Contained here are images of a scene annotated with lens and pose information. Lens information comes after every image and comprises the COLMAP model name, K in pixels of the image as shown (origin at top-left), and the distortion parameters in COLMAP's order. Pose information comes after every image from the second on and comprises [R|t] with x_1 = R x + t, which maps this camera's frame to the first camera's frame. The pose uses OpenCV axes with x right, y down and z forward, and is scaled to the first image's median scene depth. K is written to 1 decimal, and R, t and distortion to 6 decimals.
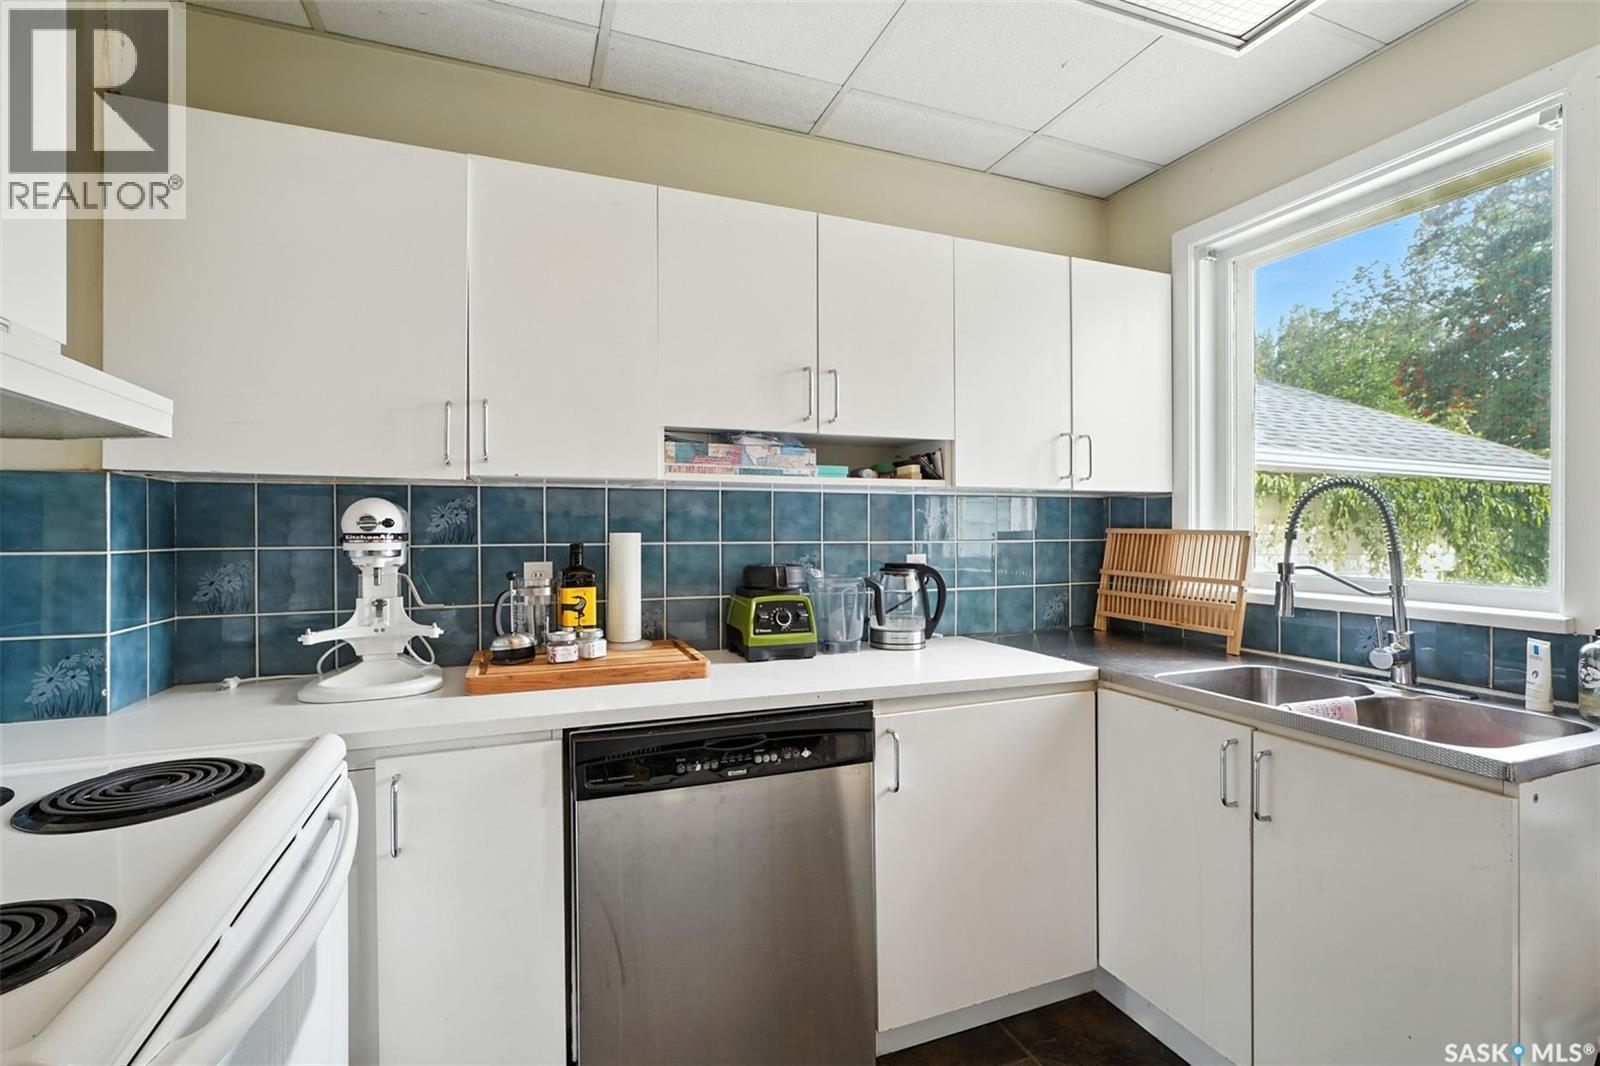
lens RADIAL K [[721.7, 0, 800.0], [0, 721.7, 533.0], [0, 0, 1]] dist [-0.010663, 0.006145]
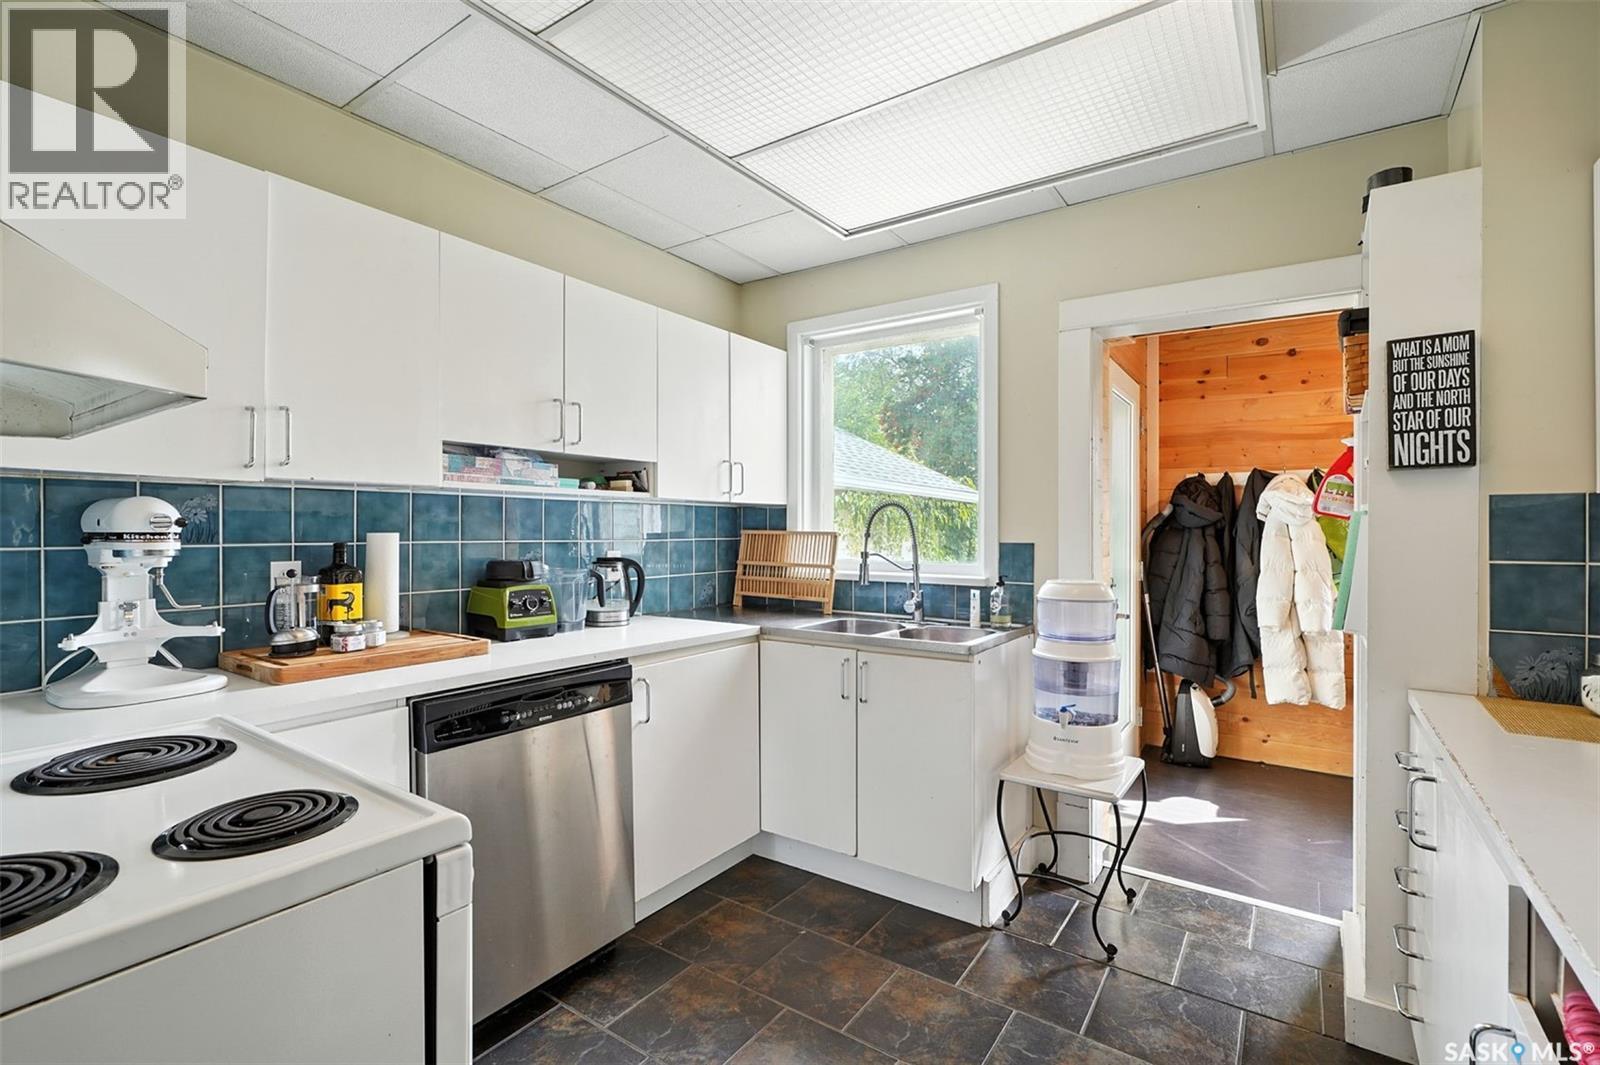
lens RADIAL K [[721.7, 0, 800.0], [0, 721.7, 532.5], [0, 0, 1]] dist [-0.010663, 0.006145]
pose [[0.829683, 0.001985, 0.558231, -0.318169], [-0.001507, 0.999998, -0.001316, -0.000269], [-0.558233, 0.000251, 0.829684, -0.244041]]
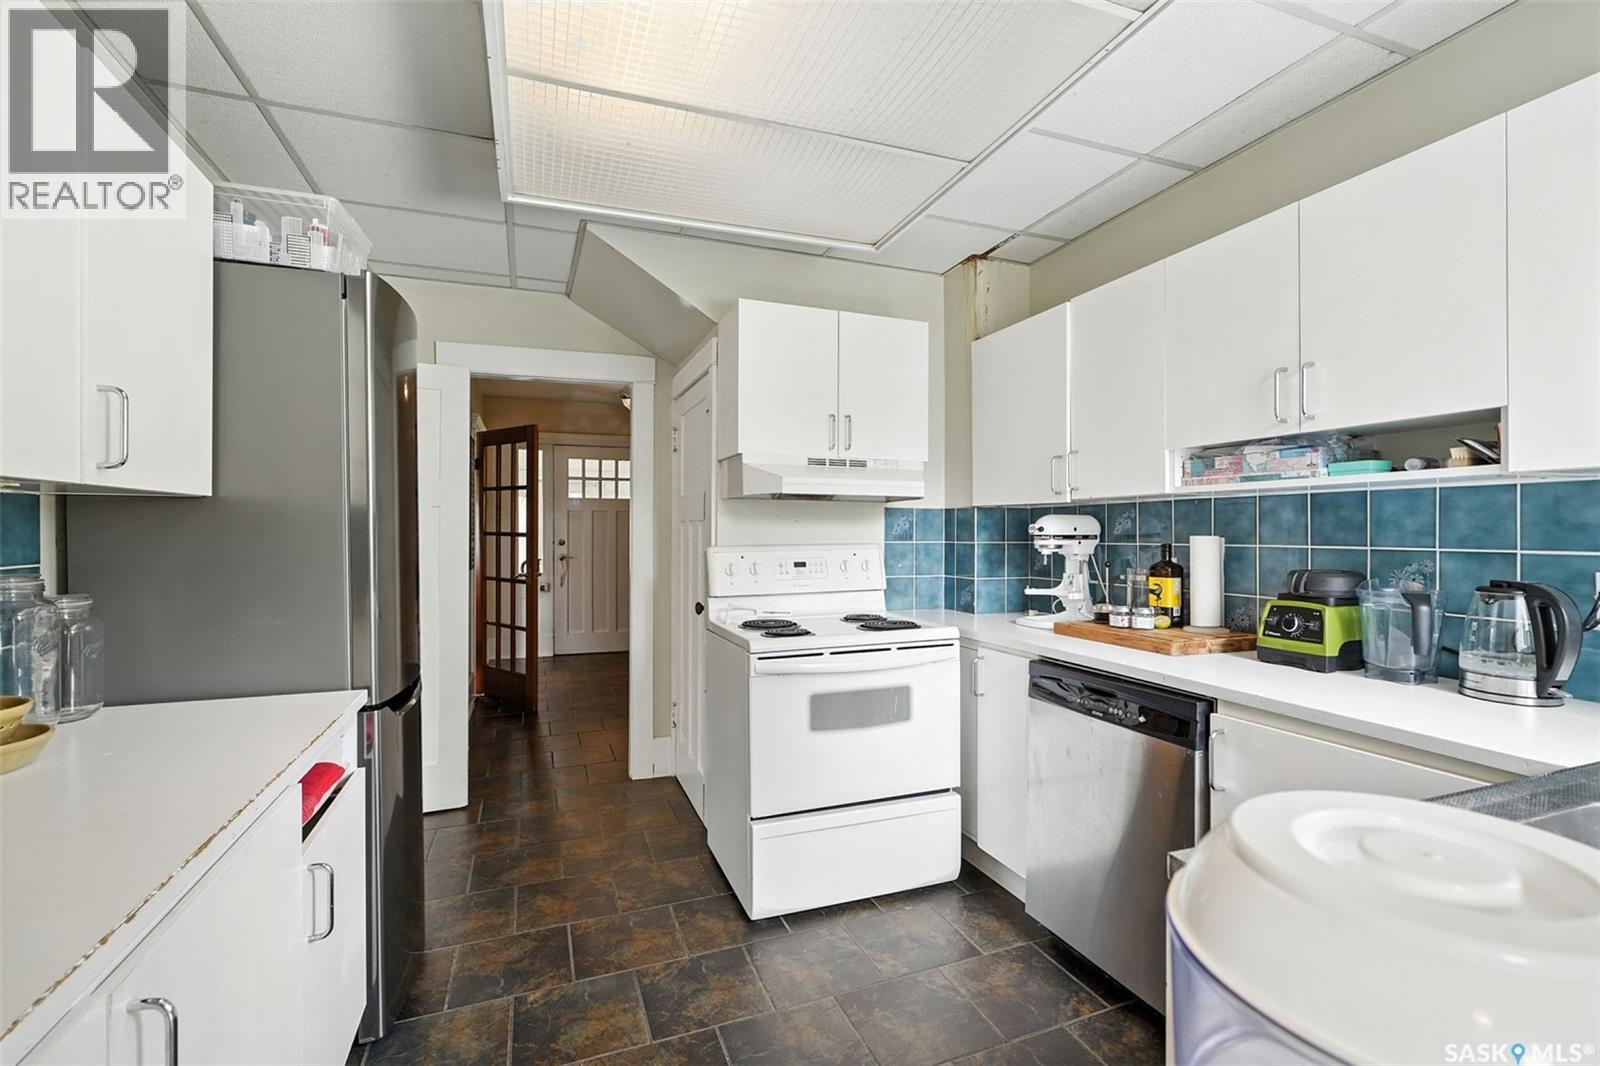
lens RADIAL K [[745.6, 0, 828.7], [0, 745.6, 533.0], [0, 0, 1]] dist [-0.030521, -0.000040]
pose [[0.004502, 0.003091, -0.999985, 0.958110], [-0.003810, 0.999988, 0.003074, -0.006337], [0.999983, 0.003797, 0.004513, 0.361158]]
